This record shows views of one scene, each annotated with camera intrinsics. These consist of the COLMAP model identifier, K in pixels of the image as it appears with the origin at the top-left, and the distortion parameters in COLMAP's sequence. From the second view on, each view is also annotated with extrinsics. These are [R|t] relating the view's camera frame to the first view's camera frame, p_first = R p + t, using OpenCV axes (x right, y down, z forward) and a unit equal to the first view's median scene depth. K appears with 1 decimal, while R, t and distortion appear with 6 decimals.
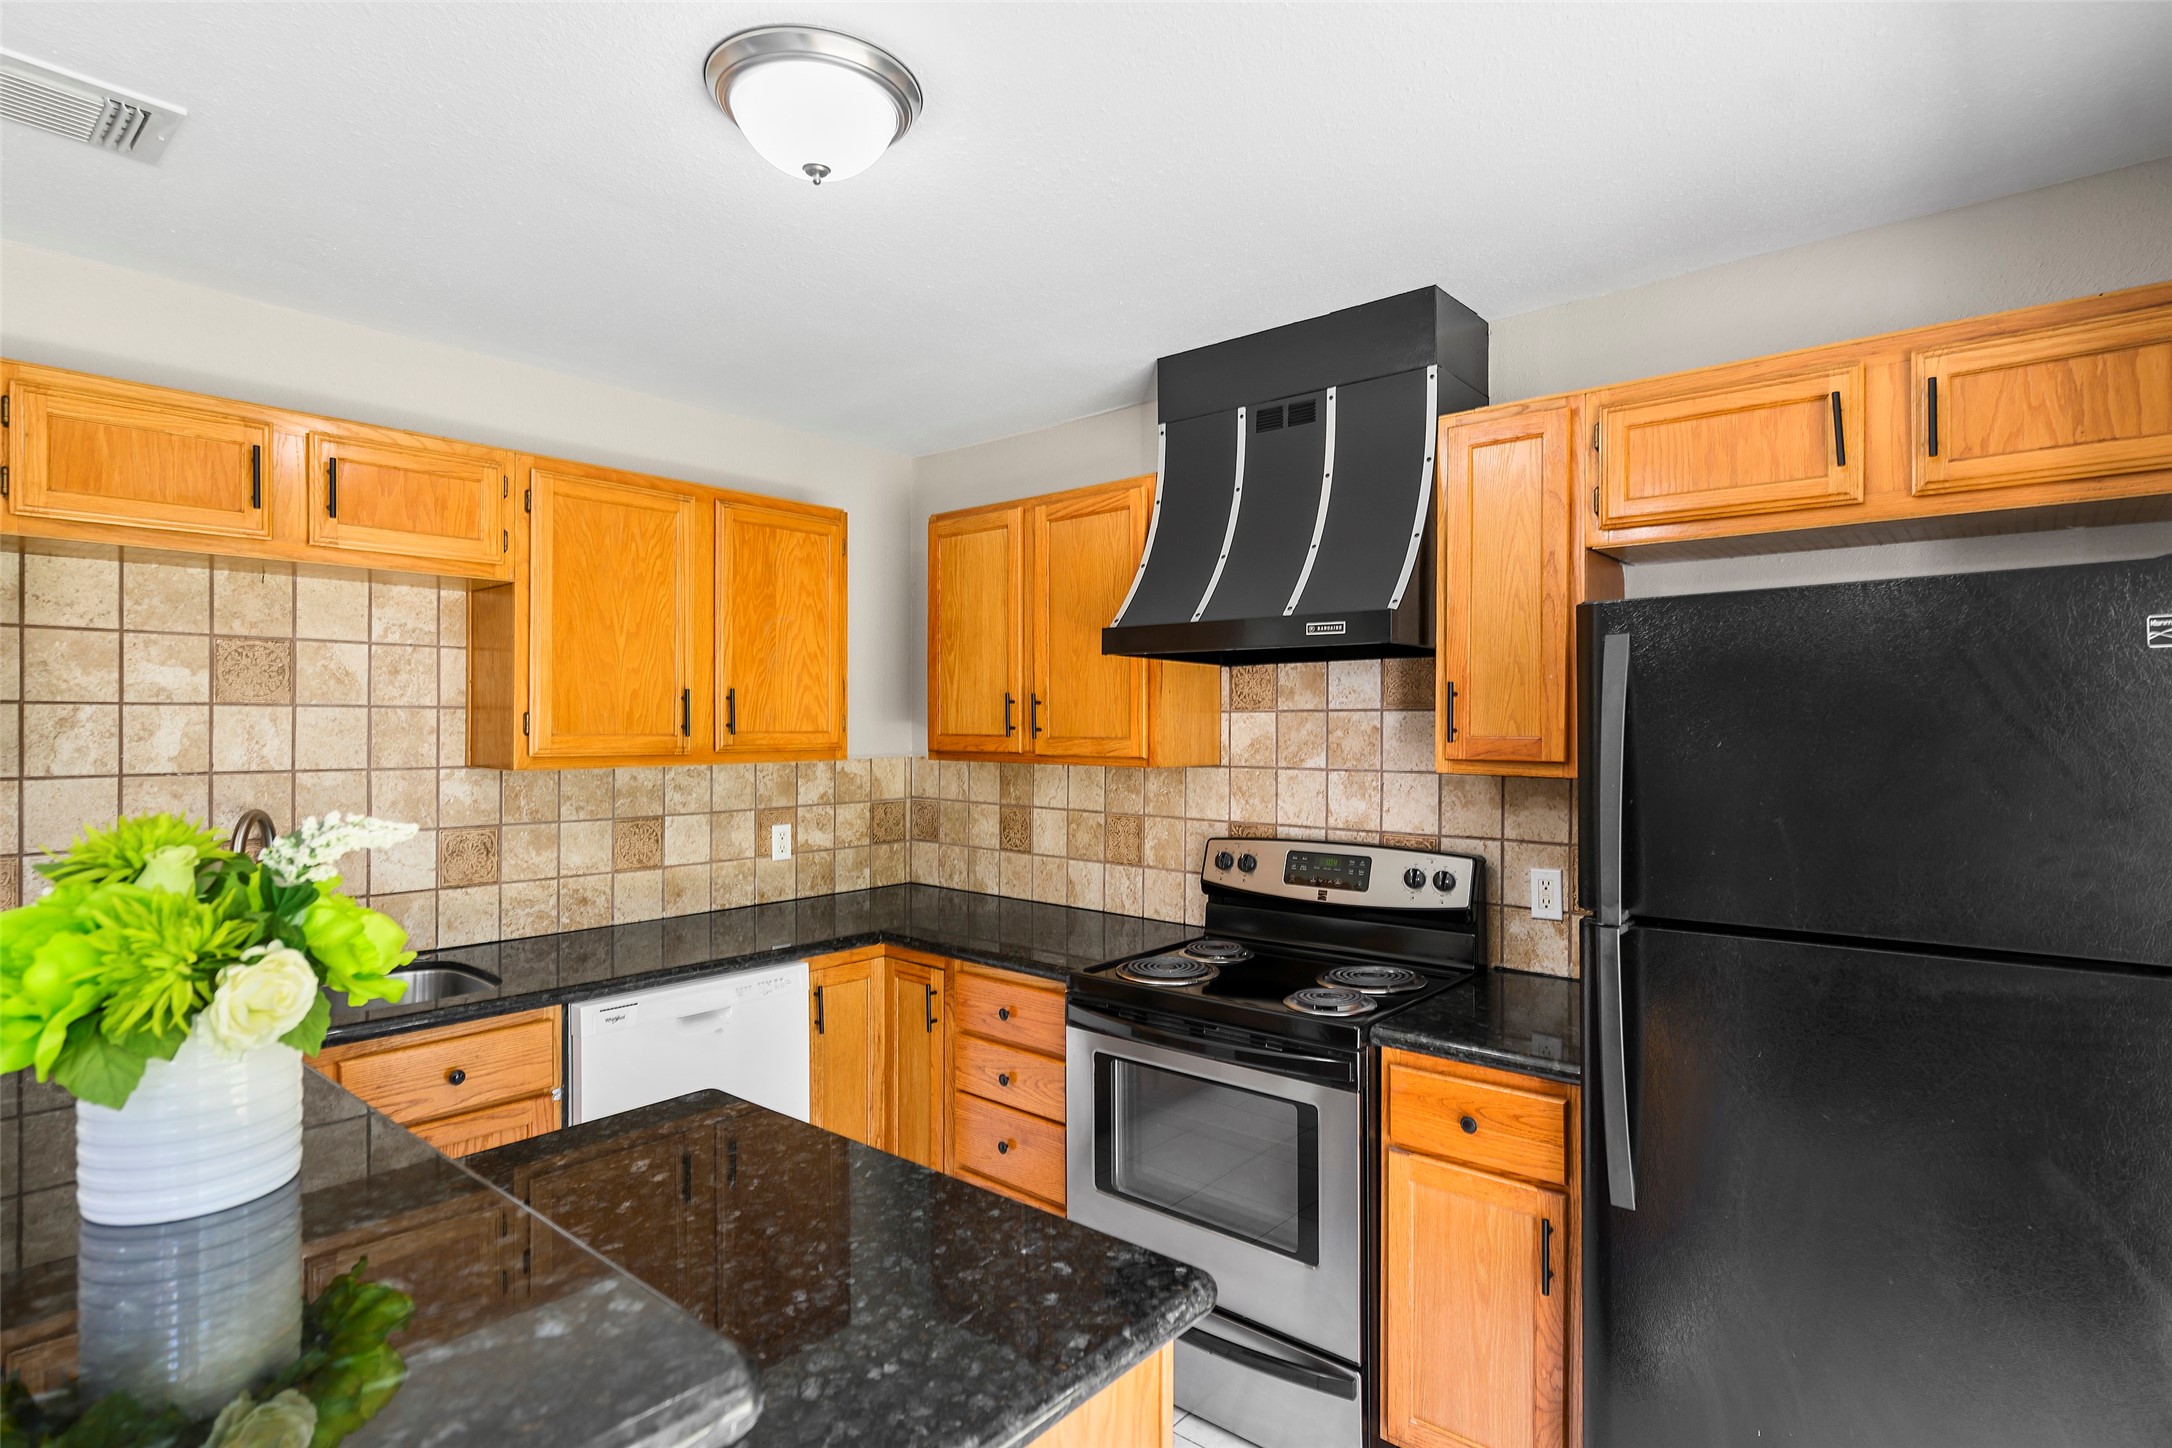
lens RADIAL K [[1121.6, 0, 1086.0], [0, 1121.6, 717.0], [0, 0, 1]] dist [-0.004463, -0.000223]
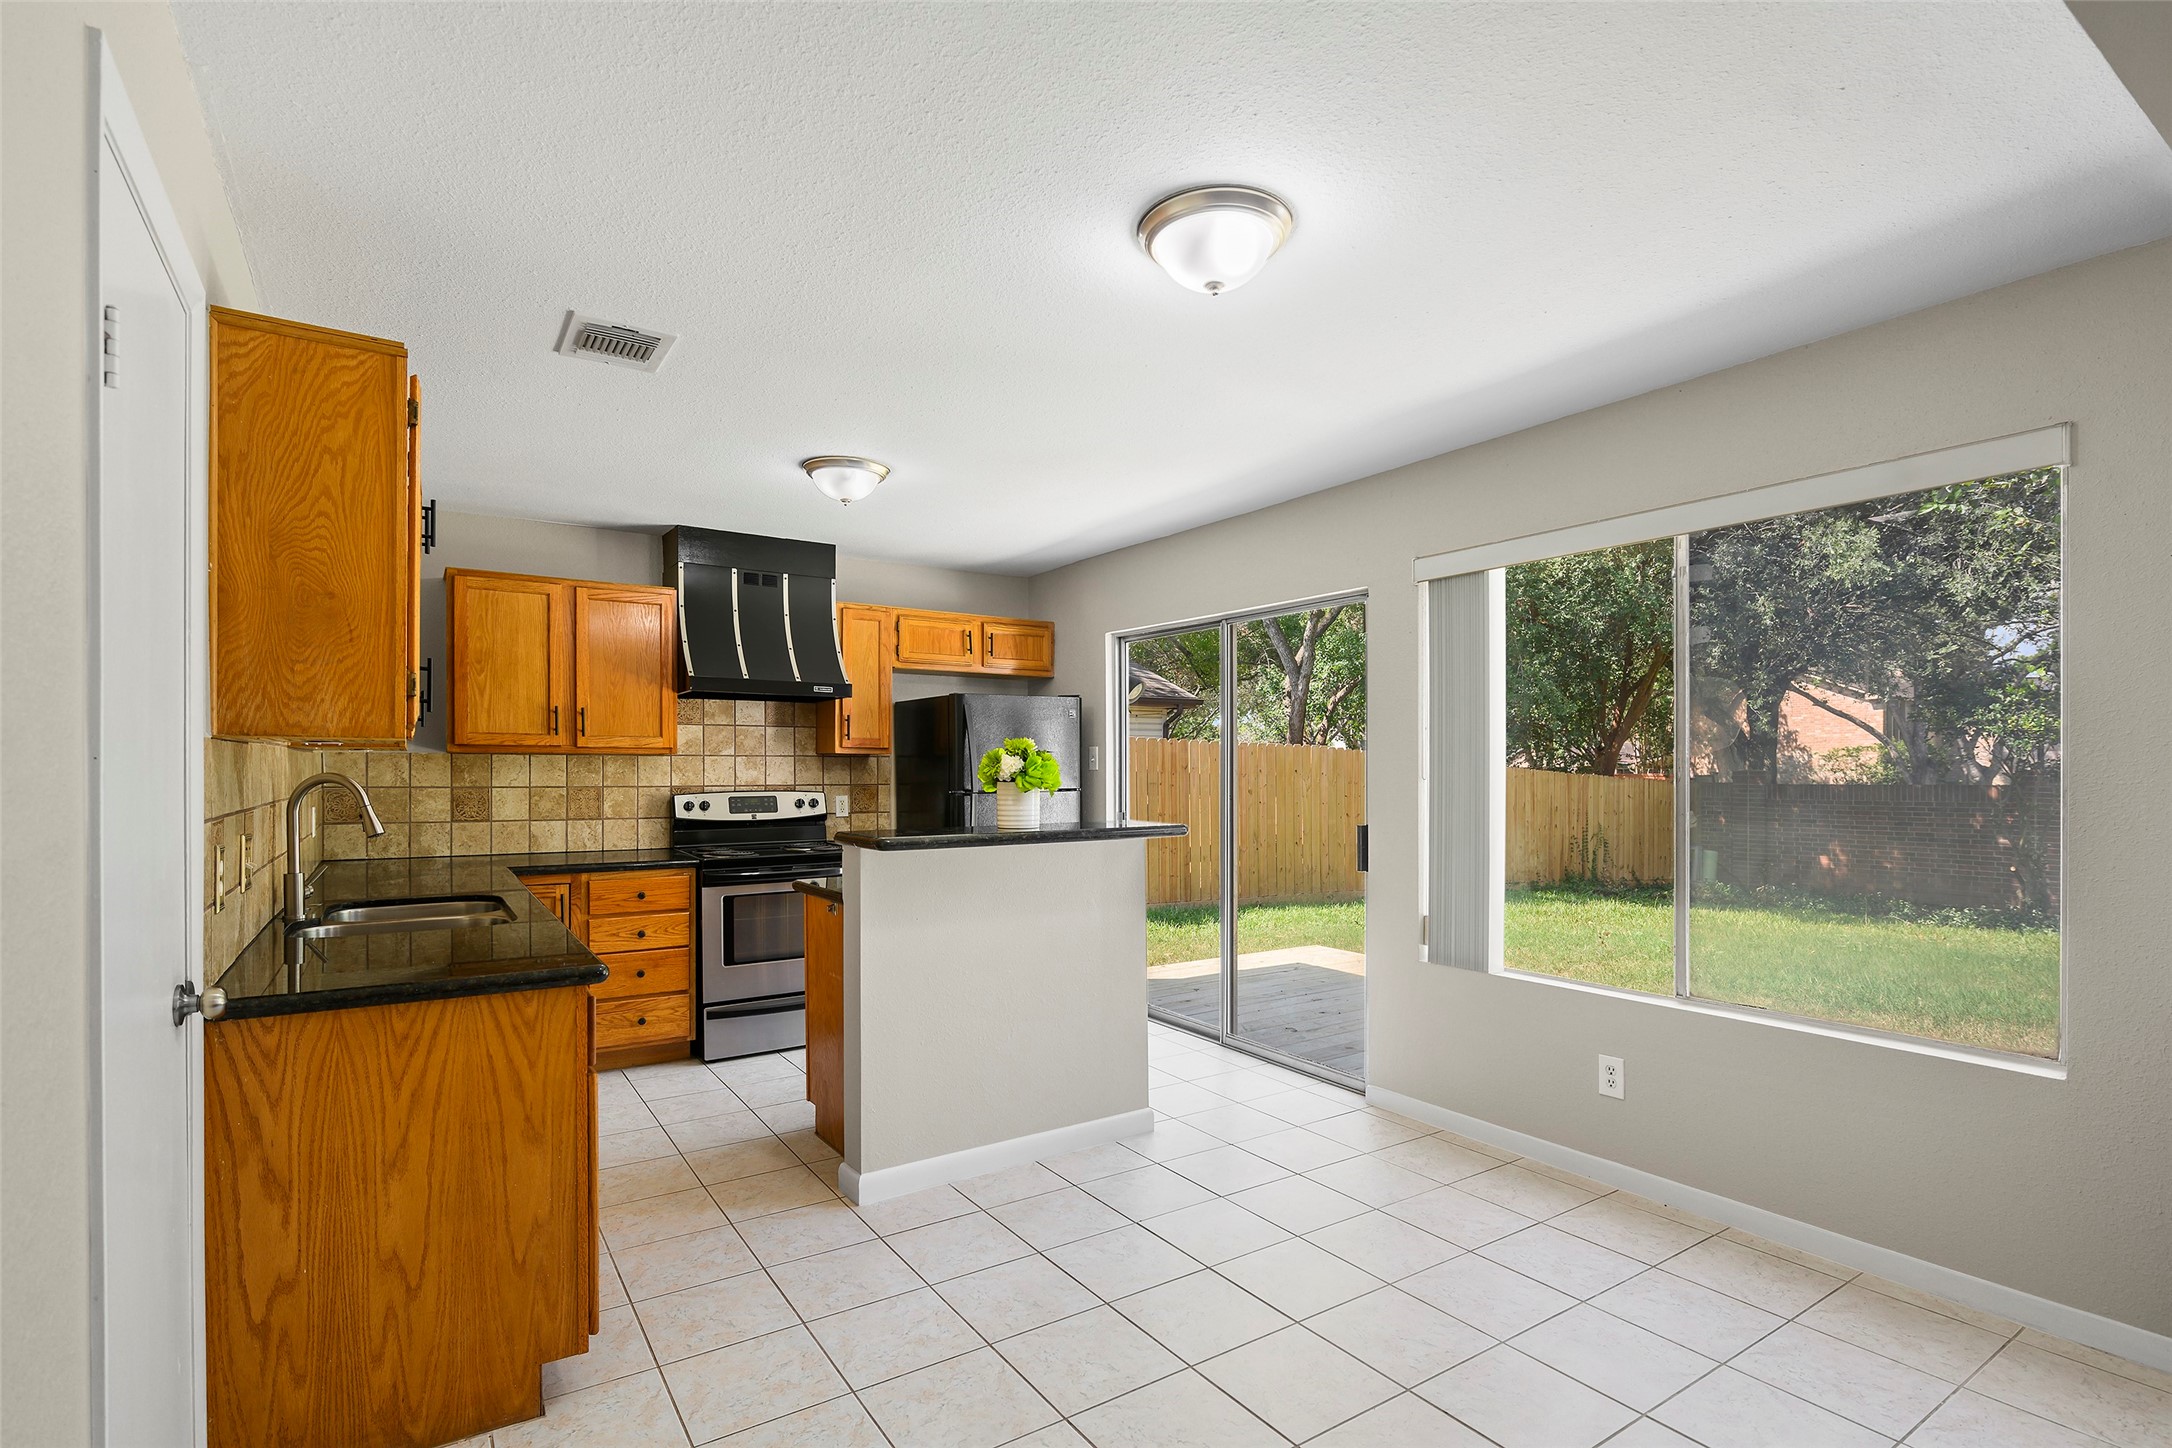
lens RADIAL K [[1040.4, 0, 1077.9], [0, 1040.4, 771.9], [0, 0, 1]] dist [0.000002, -0.000001]
pose [[0.276837, -0.005418, 0.960902, -1.299072], [-0.007818, 0.999938, 0.007891, 0.053614], [-0.960885, -0.009697, 0.276777, -0.071568]]
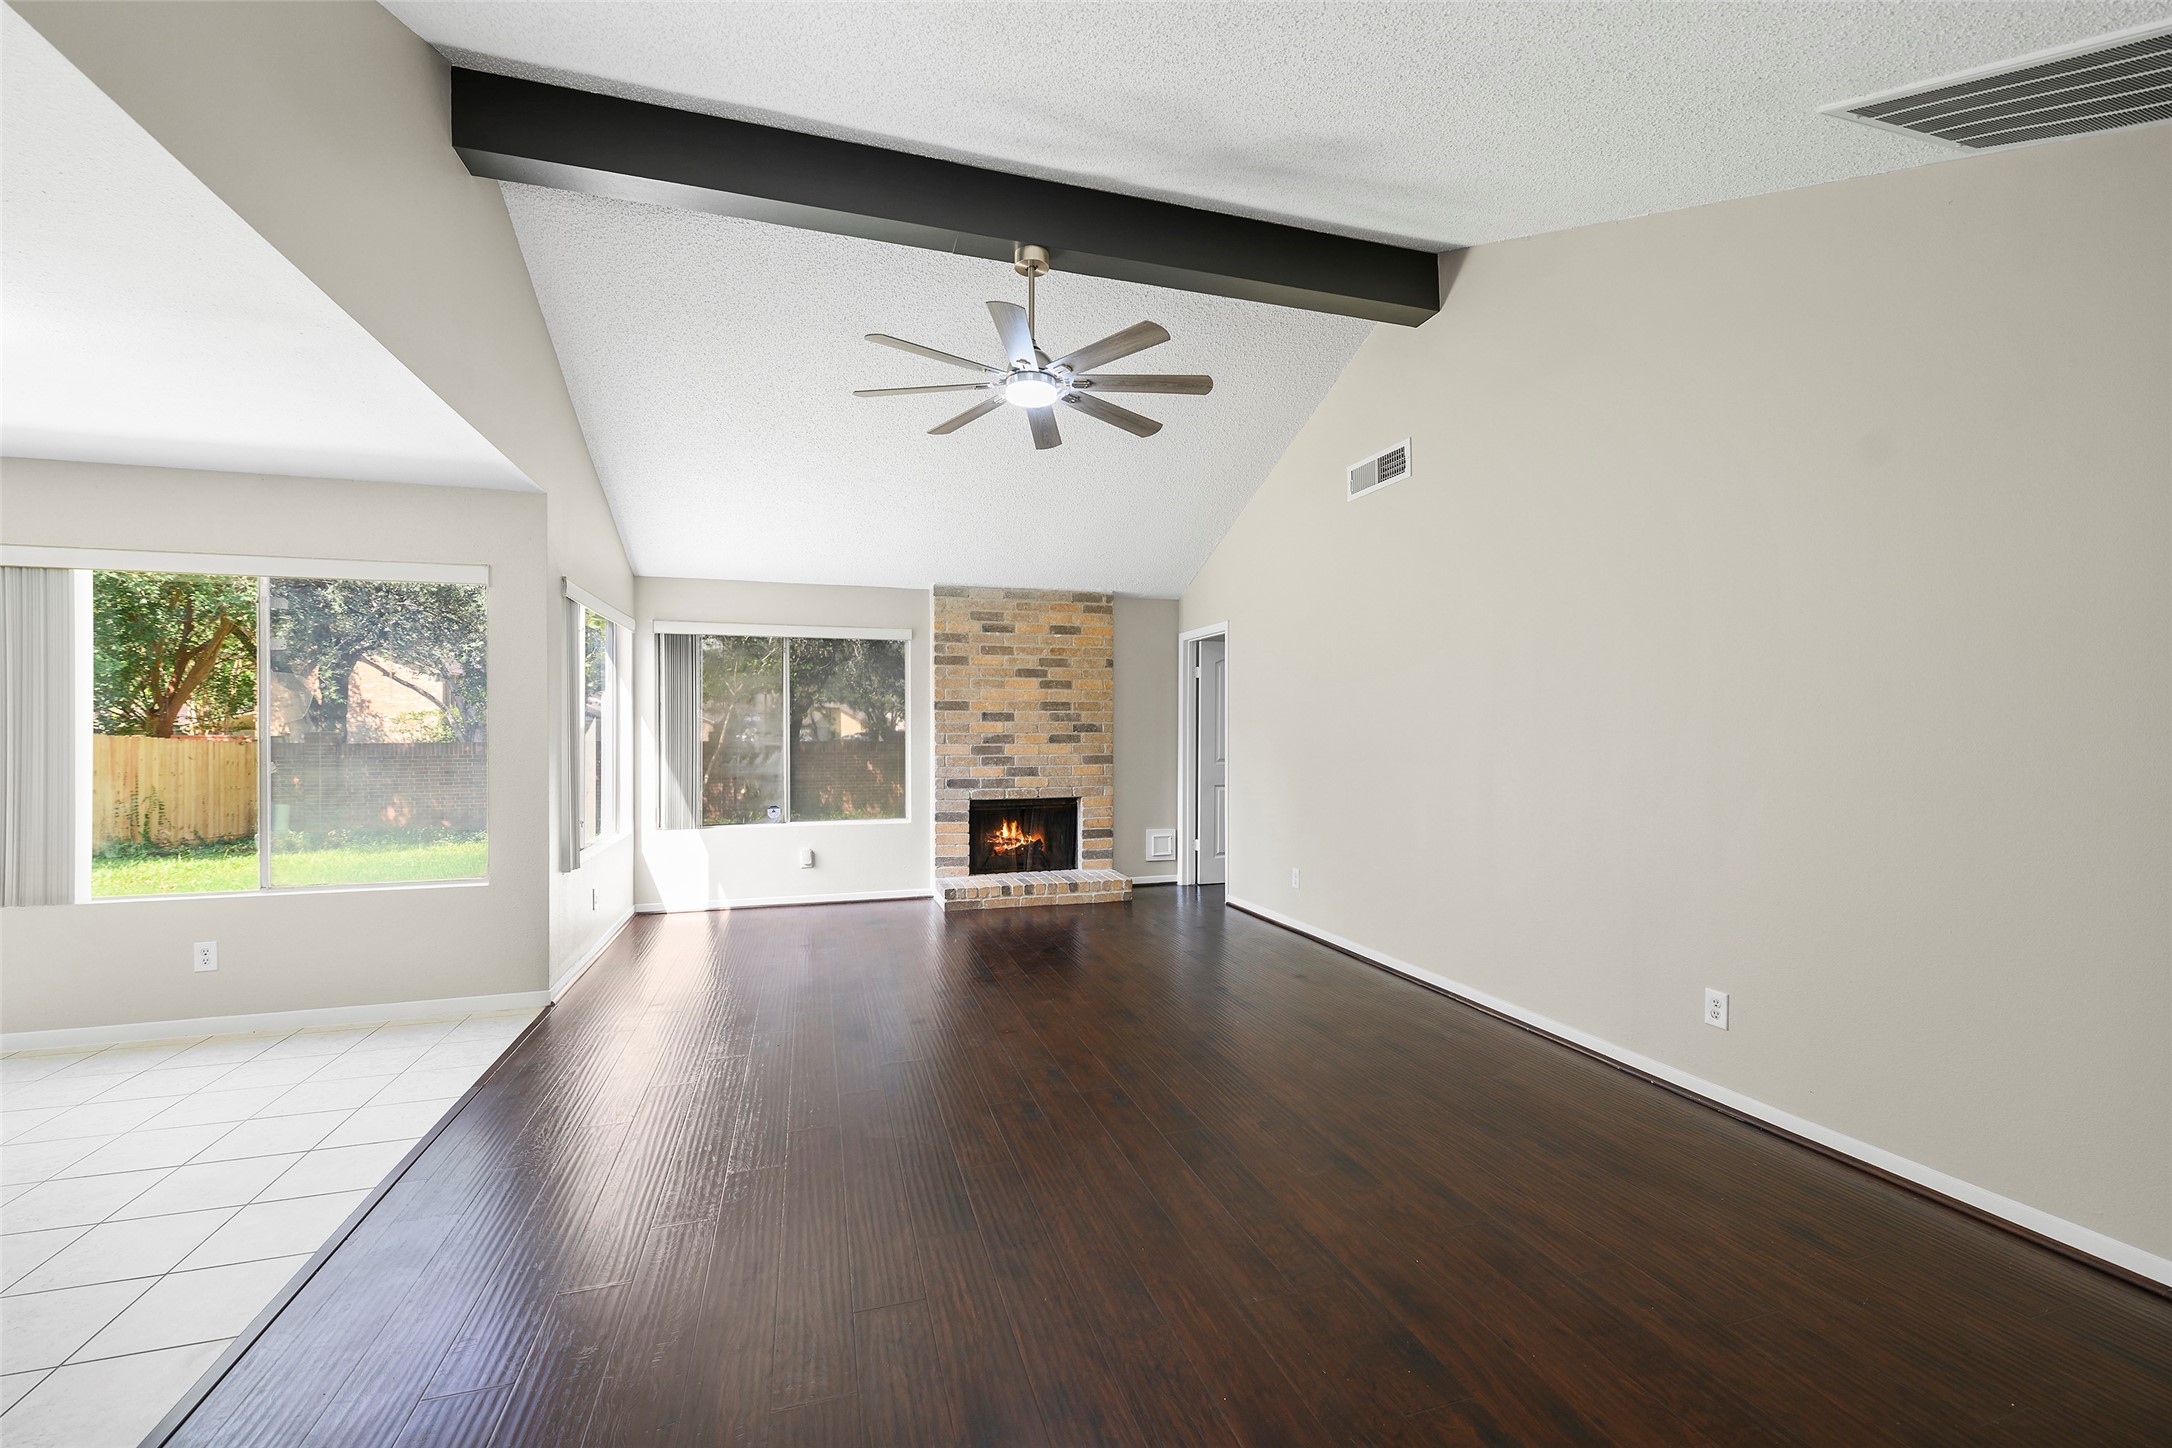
lens RADIAL K [[880.0, 0, 1085.0], [0, 880.0, 732.0], [0, 0, 1]] dist [-0.000585, 0.000130]
pose [[-0.845112, -0.003103, 0.534580, -2.702650], [-0.005334, 0.999982, -0.002629, 0.042416], [-0.534562, -0.005074, -0.845114, 0.330676]]
